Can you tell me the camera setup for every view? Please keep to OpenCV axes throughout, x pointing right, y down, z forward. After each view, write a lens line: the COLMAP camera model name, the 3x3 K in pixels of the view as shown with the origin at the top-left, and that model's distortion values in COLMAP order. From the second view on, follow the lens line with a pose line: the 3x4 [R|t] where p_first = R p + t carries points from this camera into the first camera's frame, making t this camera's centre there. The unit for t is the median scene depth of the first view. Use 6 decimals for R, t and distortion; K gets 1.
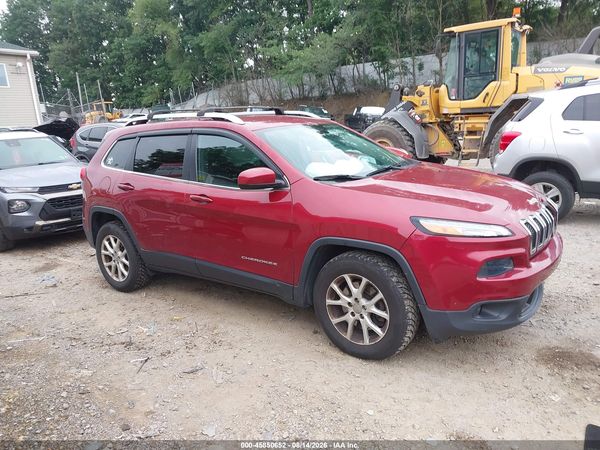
lens RADIAL K [[467.3, 0, 285.7], [0, 467.3, 225.4], [0, 0, 1]] dist [0.007384, -0.002654]
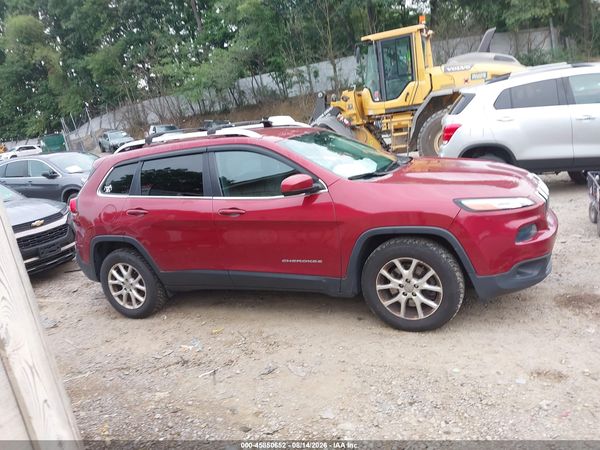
lens RADIAL K [[467.3, 0, 285.7], [0, 467.3, 225.4], [0, 0, 1]] dist [0.007384, -0.002654]
pose [[0.973433, -0.131147, 0.187694, -0.159692], [0.135911, 0.990640, -0.012679, 0.001345], [-0.184274, 0.037852, 0.982146, -0.027431]]
